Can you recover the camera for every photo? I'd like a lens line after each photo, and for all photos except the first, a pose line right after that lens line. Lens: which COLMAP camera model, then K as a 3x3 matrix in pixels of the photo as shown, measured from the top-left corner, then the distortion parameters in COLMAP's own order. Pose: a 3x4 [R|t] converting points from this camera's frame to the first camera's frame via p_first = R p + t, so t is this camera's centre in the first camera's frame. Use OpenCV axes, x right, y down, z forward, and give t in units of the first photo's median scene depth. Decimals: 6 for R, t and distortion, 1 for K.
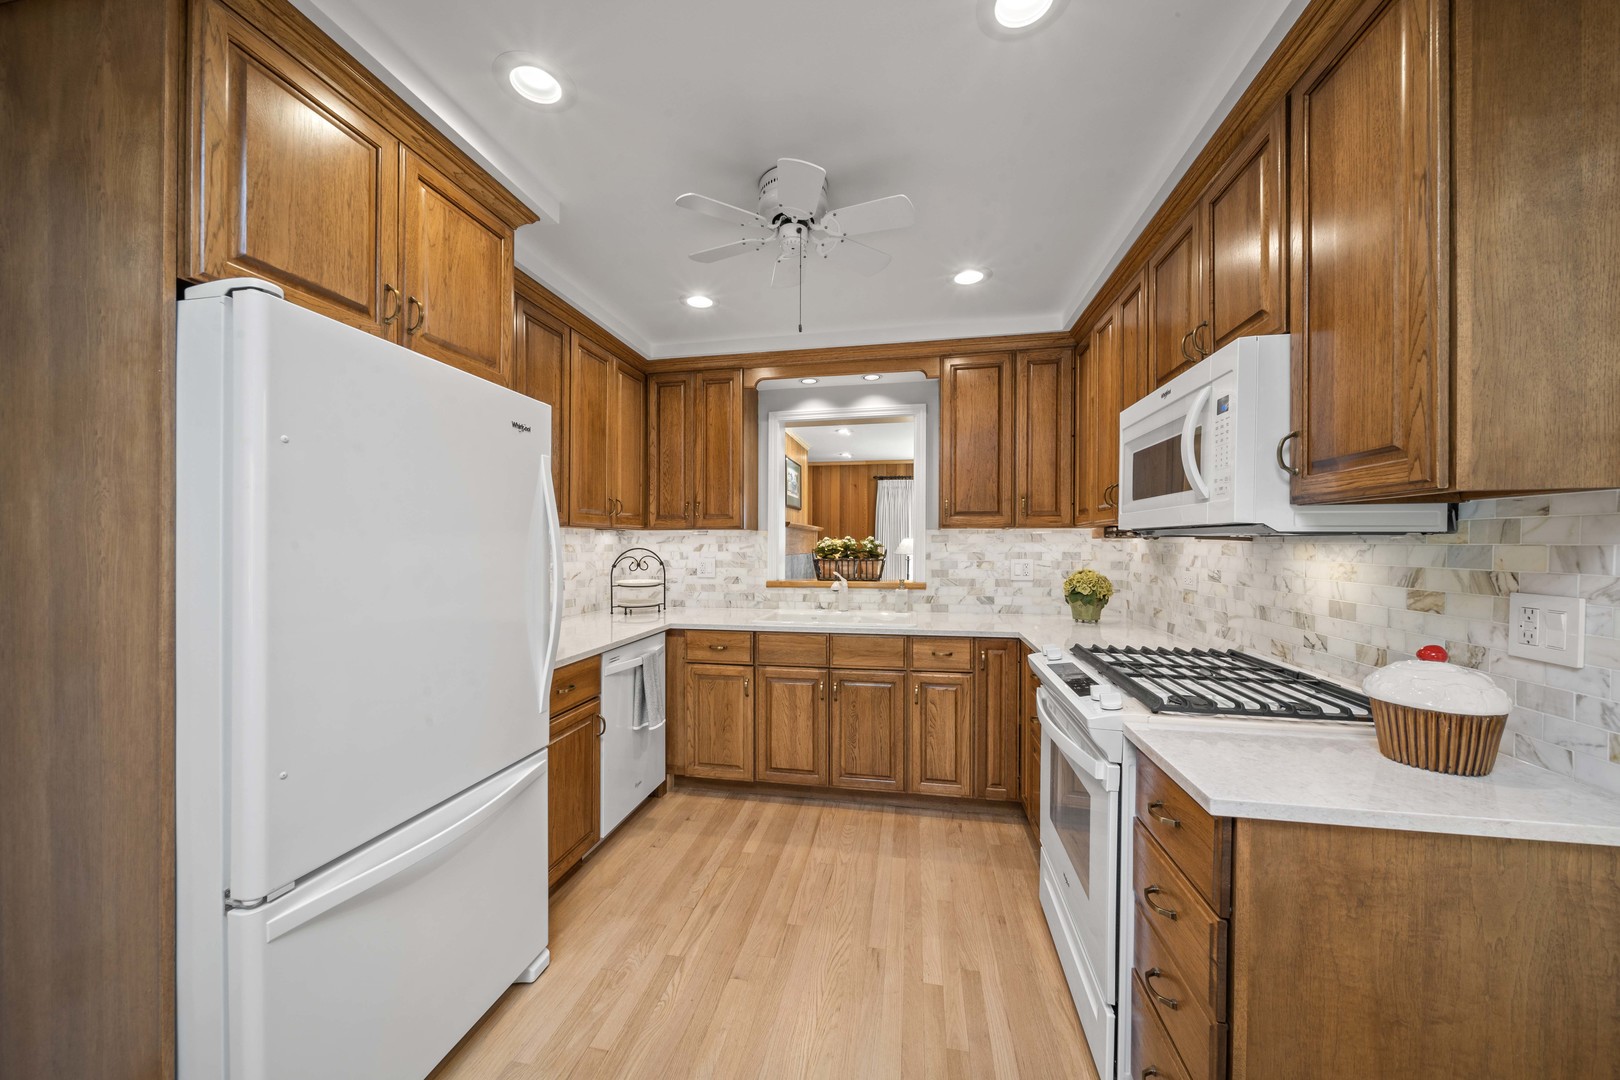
lens RADIAL K [[577.1, 0, 792.6], [0, 577.1, 551.7], [0, 0, 1]] dist [0.000307, -0.000228]
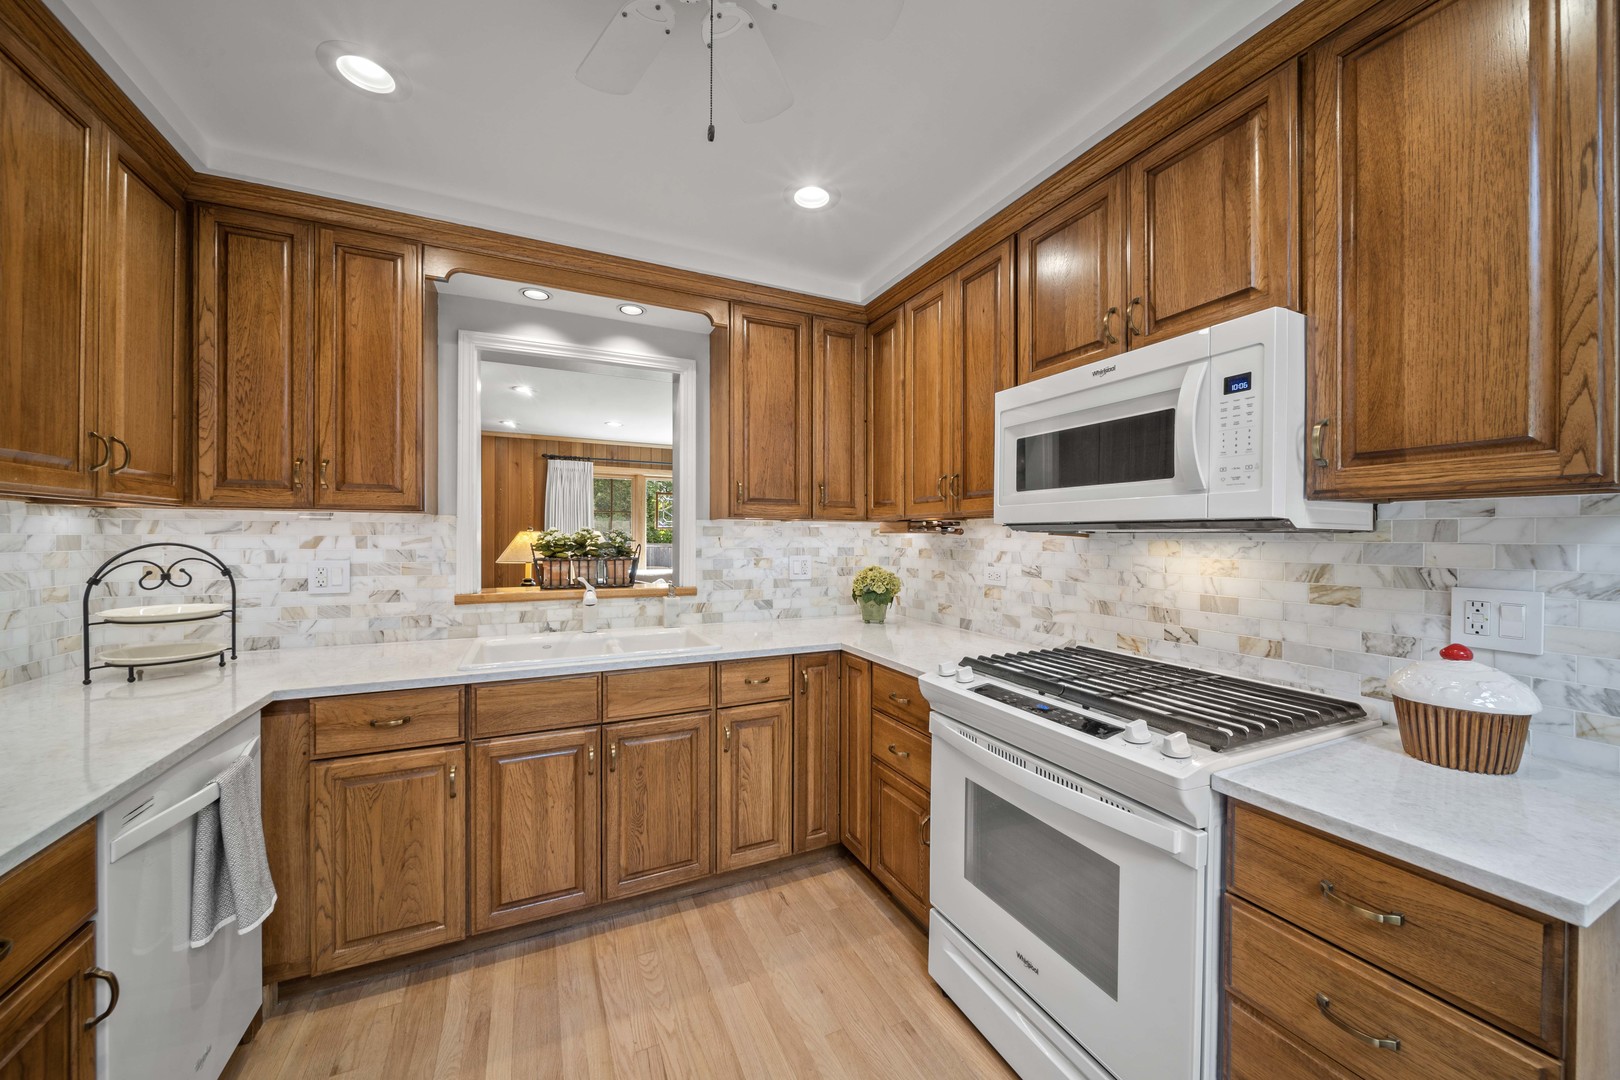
lens RADIAL K [[580.5, 0, 804.7], [0, 580.5, 543.7], [0, 0, 1]] dist [-0.002312, -0.000388]
pose [[0.801952, -0.001032, 0.597388, -0.146931], [0.002131, 0.999997, -0.001134, -0.004757], [-0.597385, 0.002182, 0.801952, 0.322837]]
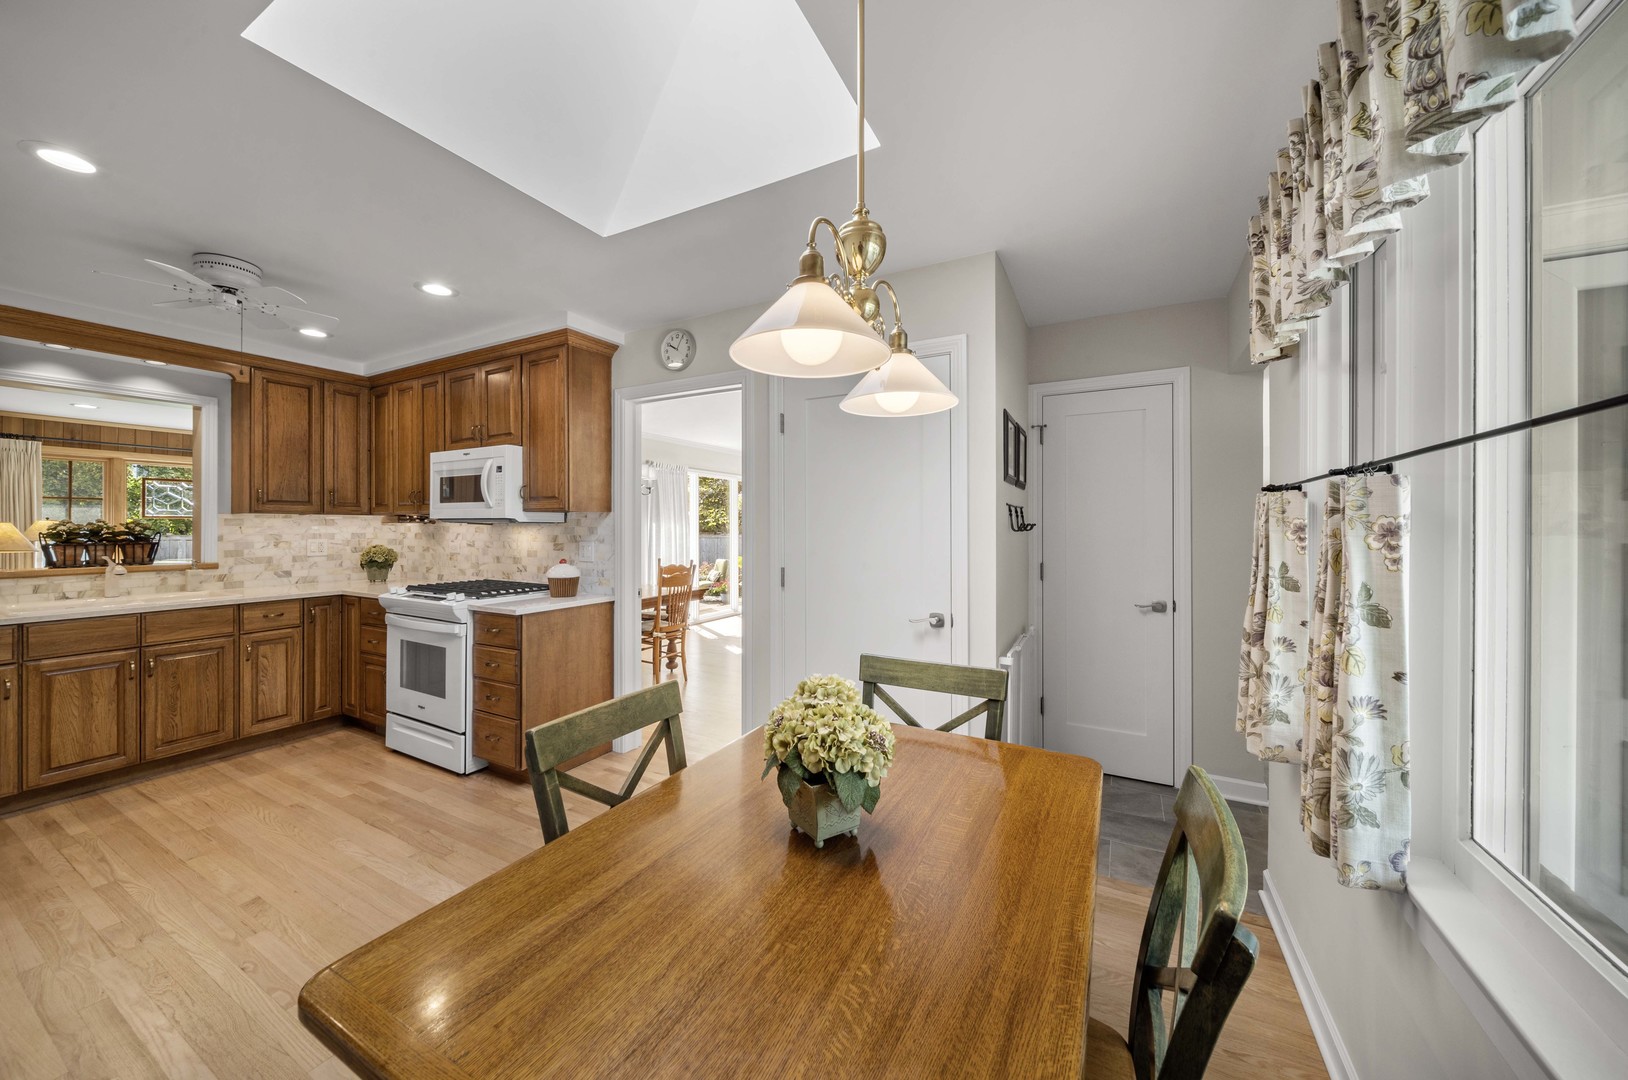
lens RADIAL K [[585.7, 0, 793.0], [0, 585.7, 522.0], [0, 0, 1]] dist [-0.001551, -0.002069]
pose [[0.305145, 0.007329, 0.952278, -0.571513], [0.013887, 0.999830, -0.012145, 0.006729], [-0.952205, 0.016930, 0.304991, -0.431708]]
